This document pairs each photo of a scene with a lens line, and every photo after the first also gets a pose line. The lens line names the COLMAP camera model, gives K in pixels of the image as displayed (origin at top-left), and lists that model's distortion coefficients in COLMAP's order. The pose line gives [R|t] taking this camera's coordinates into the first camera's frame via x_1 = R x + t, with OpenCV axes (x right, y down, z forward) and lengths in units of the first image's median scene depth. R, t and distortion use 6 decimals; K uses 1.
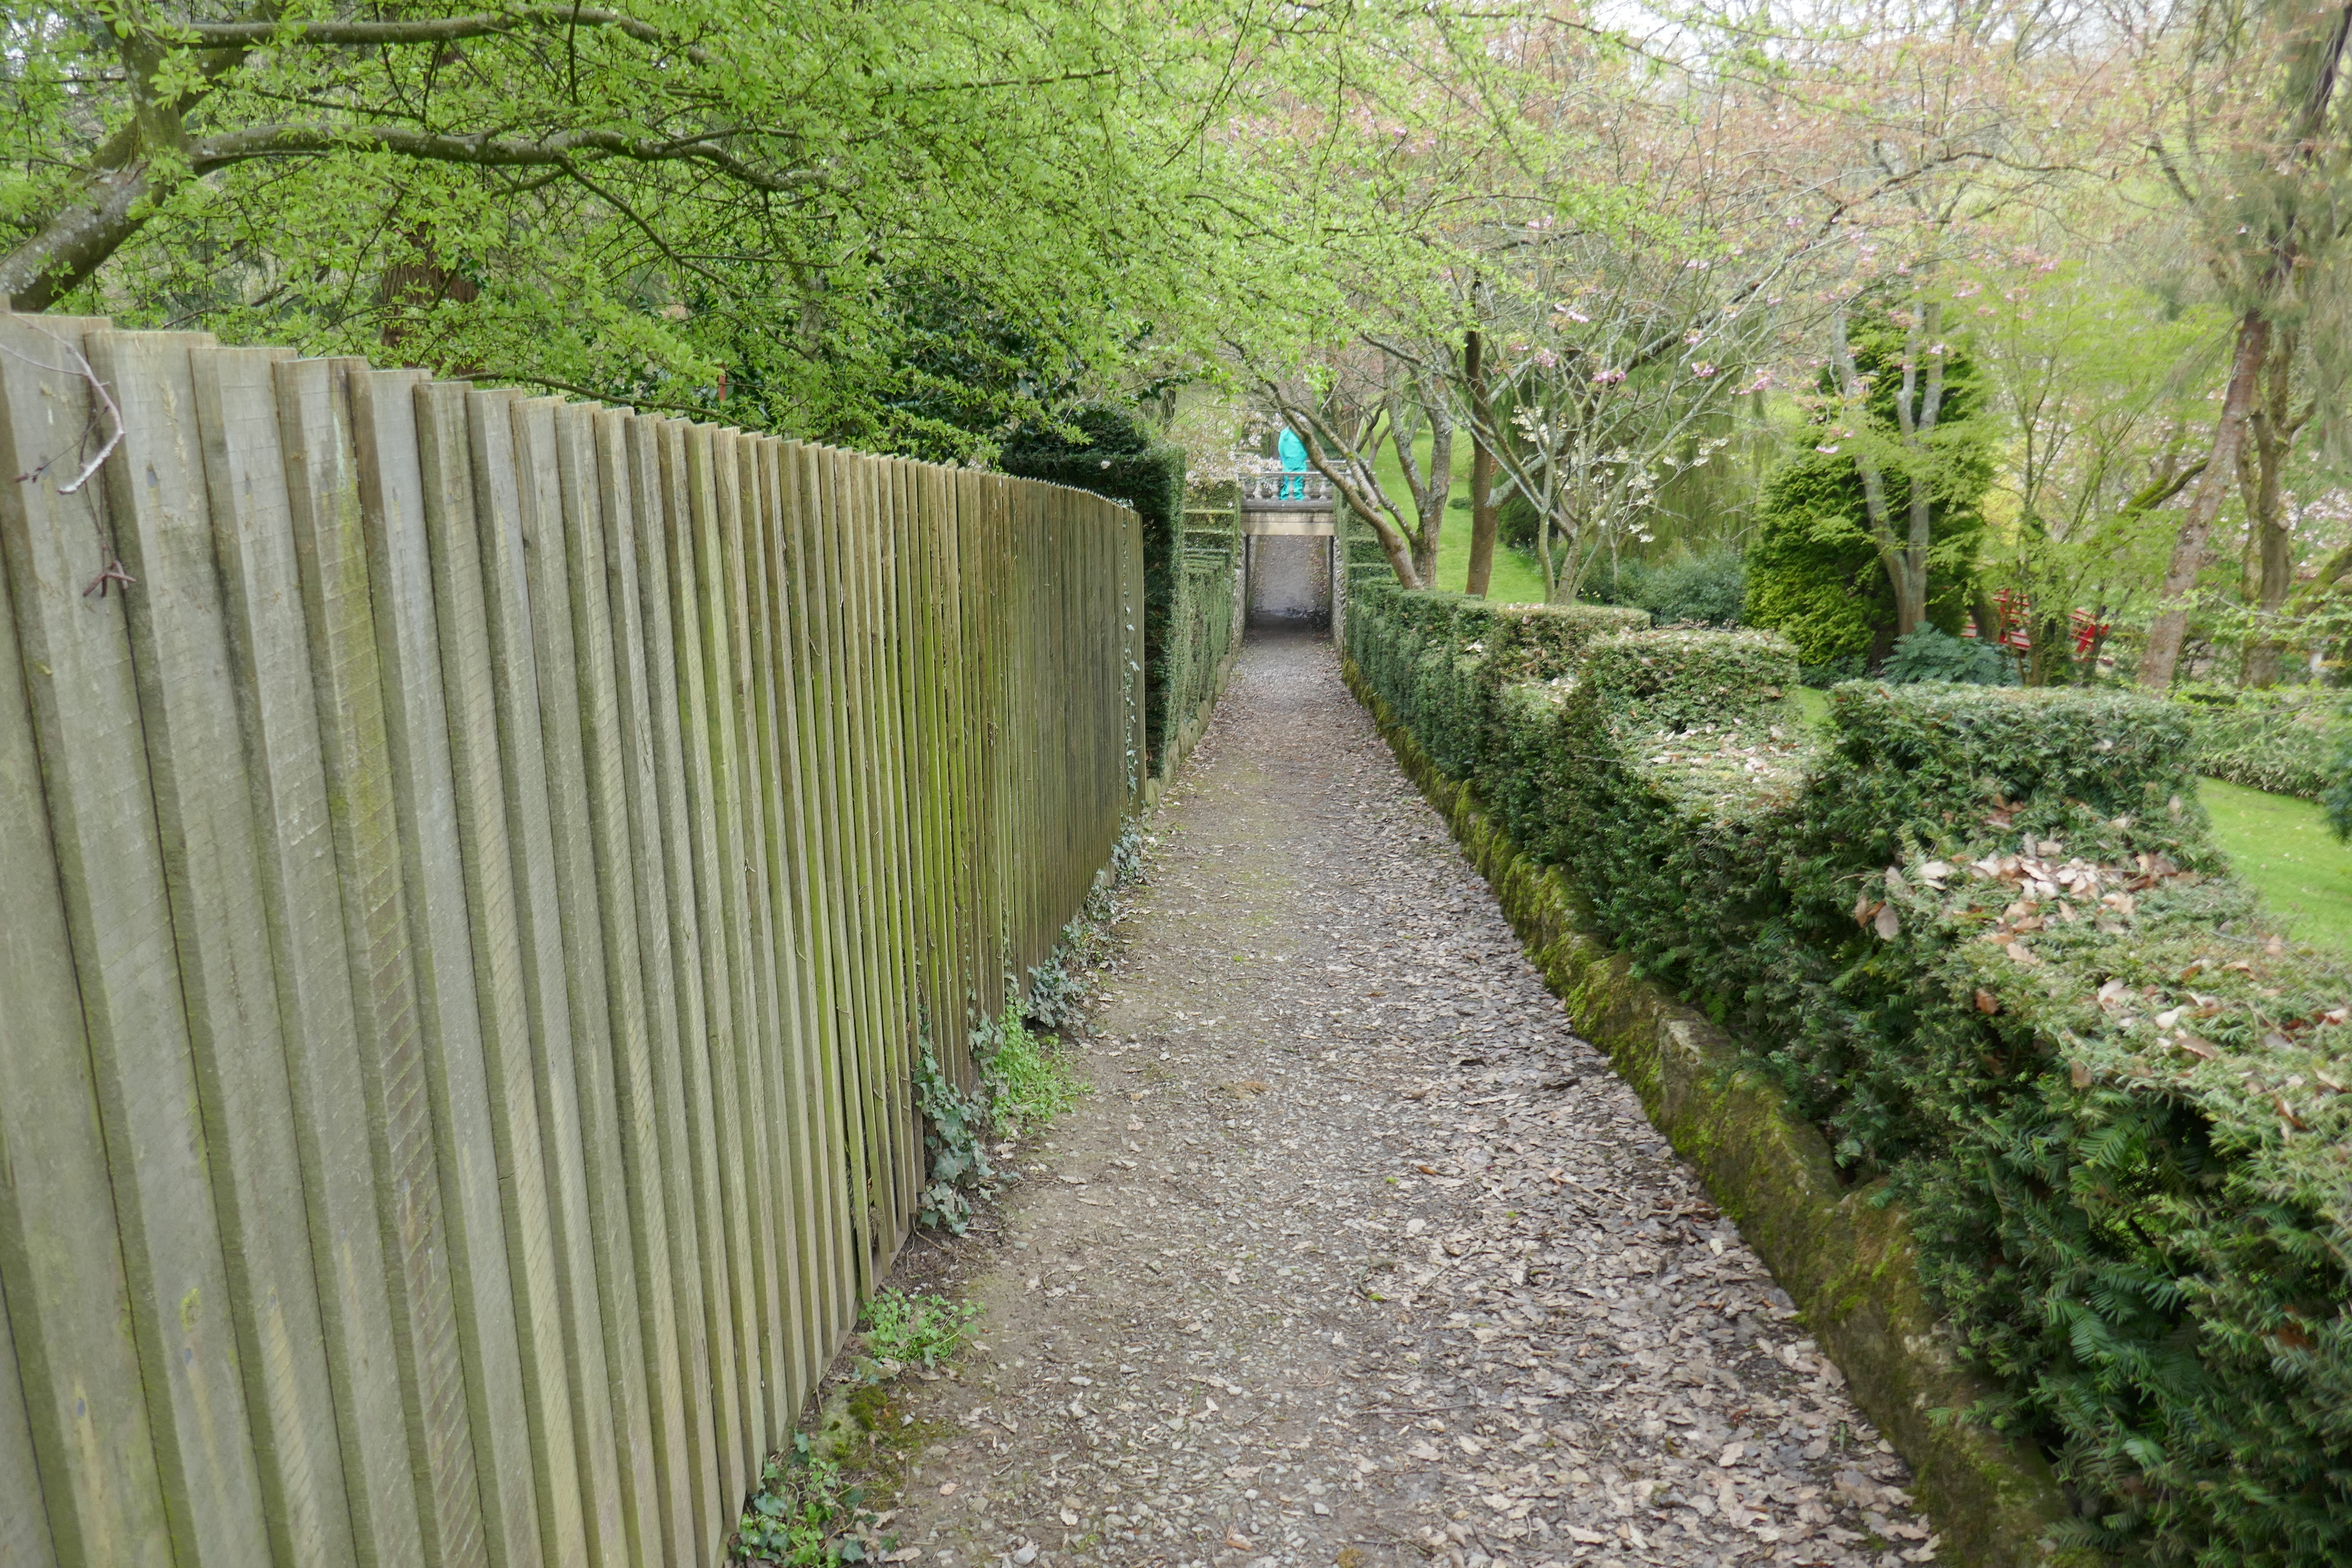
lens RADIAL K [[1715.3, 0, 1176.0], [0, 1715.3, 784.0], [0, 0, 1]] dist [0.009416, 0.004321]
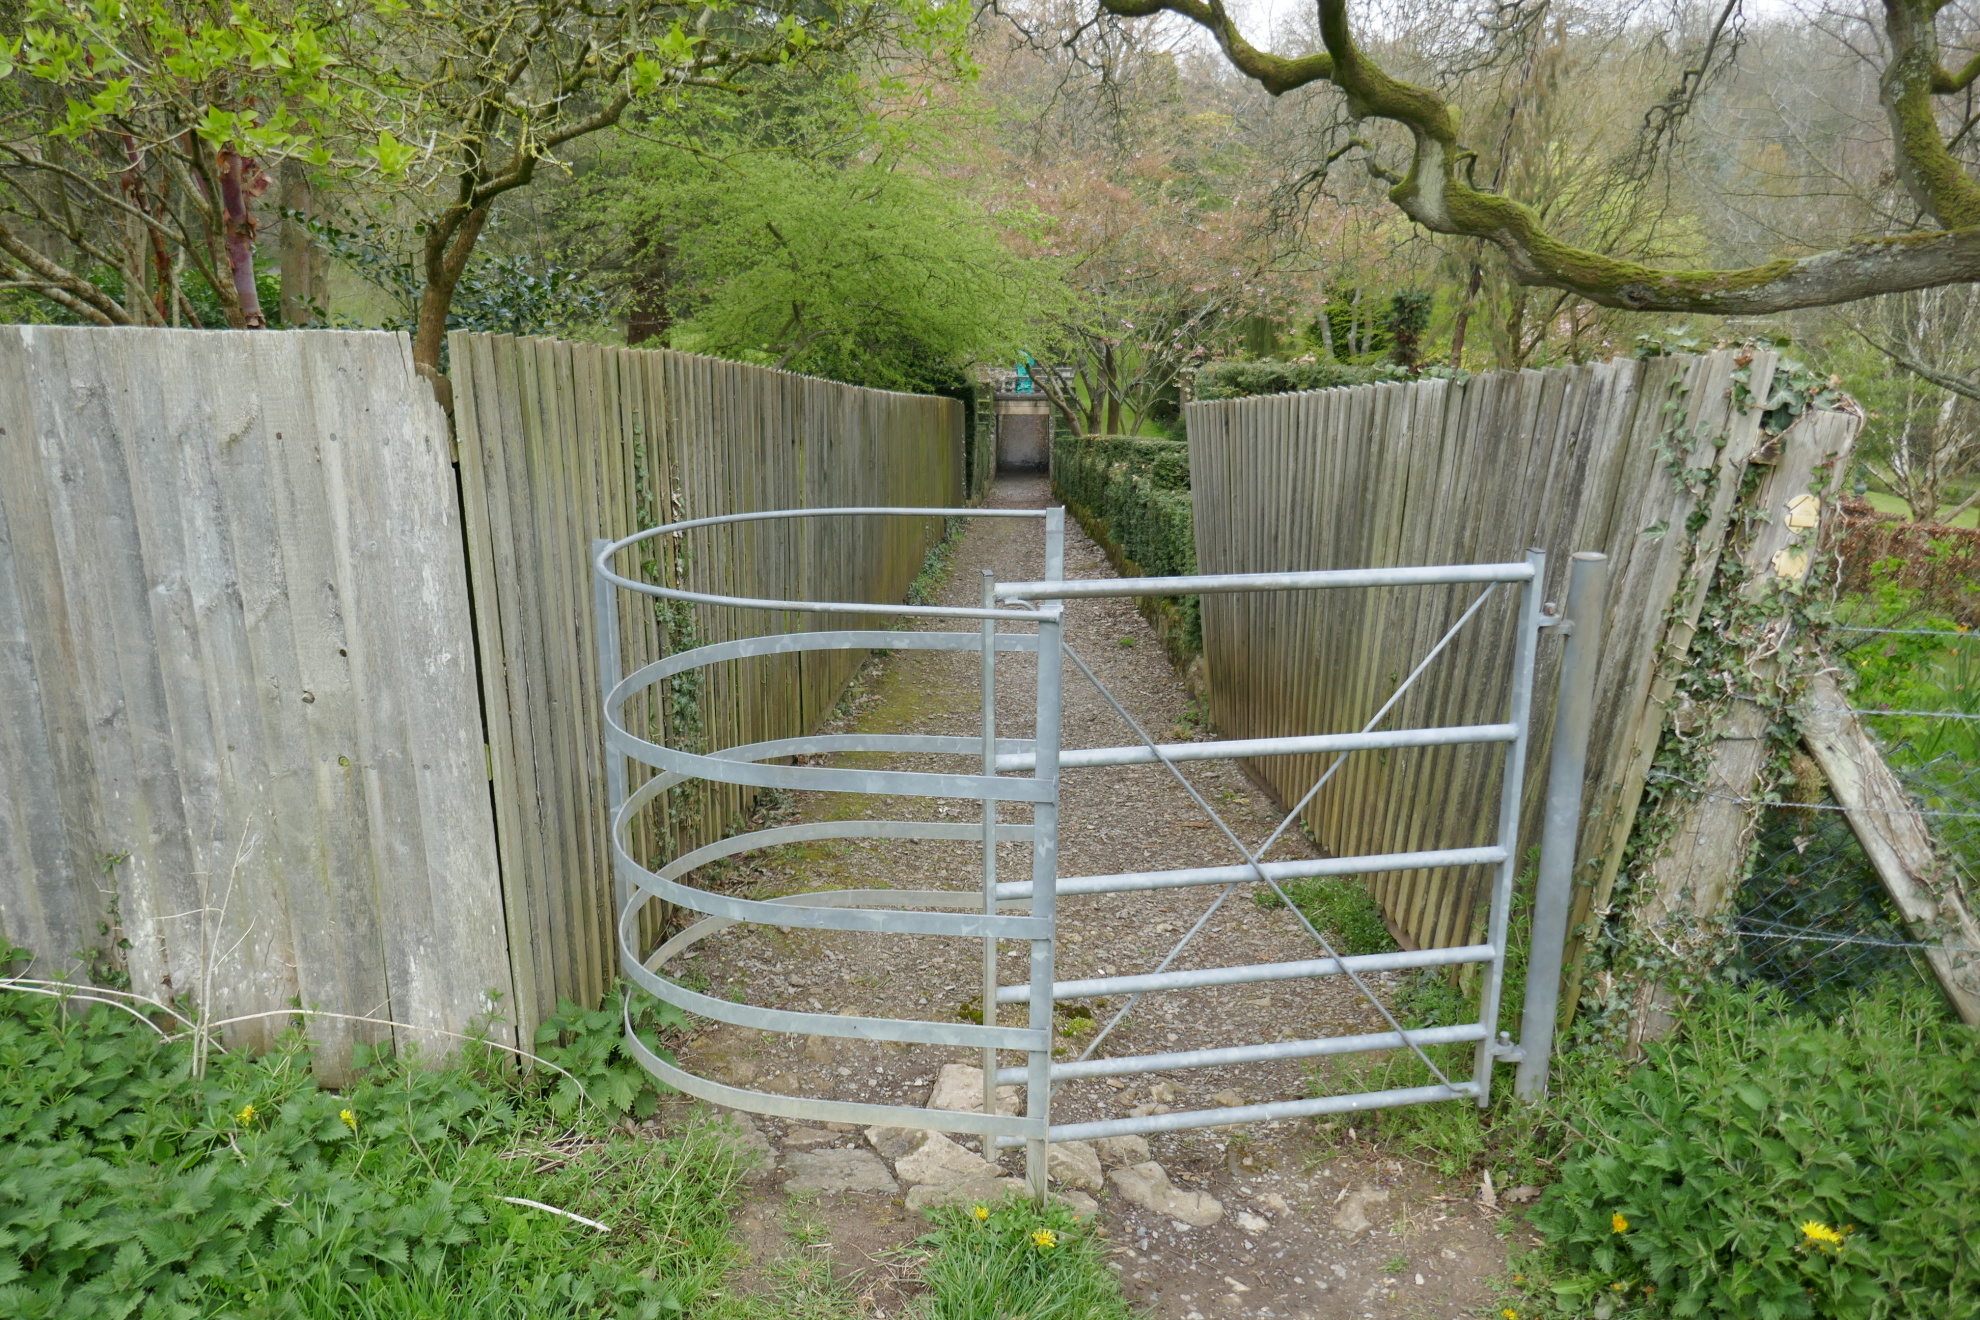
lens RADIAL K [[1444.0, 0, 990.0], [0, 1444.0, 660.0], [0, 0, 1]] dist [0.009416, 0.004321]
pose [[0.999202, -0.011328, 0.038308, -0.029846], [0.010443, 0.999676, 0.023226, 0.082431], [-0.038559, -0.022808, 0.998996, -0.550669]]
